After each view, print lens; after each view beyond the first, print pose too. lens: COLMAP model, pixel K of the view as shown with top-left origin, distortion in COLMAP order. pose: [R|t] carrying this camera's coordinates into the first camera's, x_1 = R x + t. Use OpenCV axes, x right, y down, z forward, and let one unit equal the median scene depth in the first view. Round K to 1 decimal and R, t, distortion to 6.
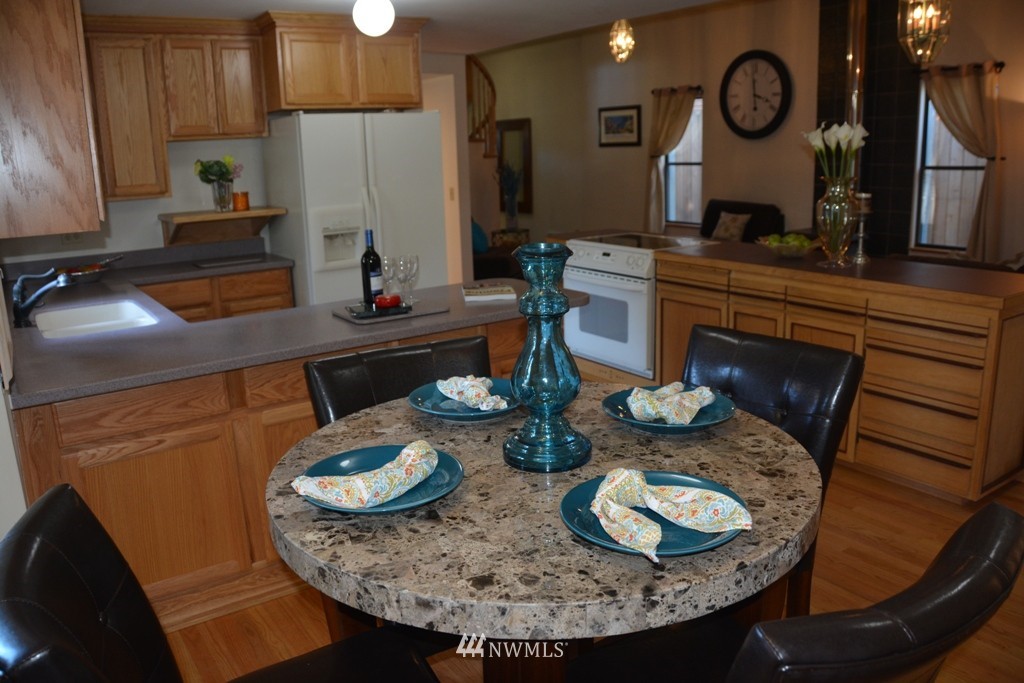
lens RADIAL K [[794.1, 0, 512.0], [0, 794.1, 341.5], [0, 0, 1]] dist [-0.165490, 0.137104]
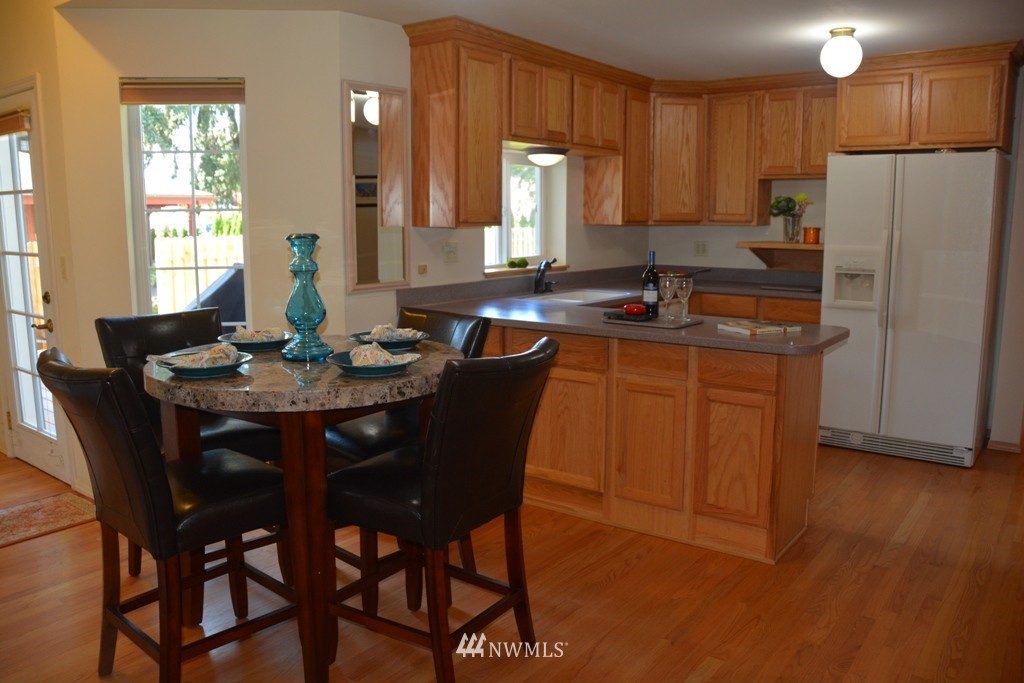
lens RADIAL K [[794.1, 0, 512.0], [0, 794.1, 341.5], [0, 0, 1]] dist [-0.165490, 0.137104]
pose [[0.340214, 0.179621, -0.923033, 0.569691], [-0.231288, 0.967417, 0.103009, -0.055008], [0.911460, 0.178441, 0.370673, 0.255401]]
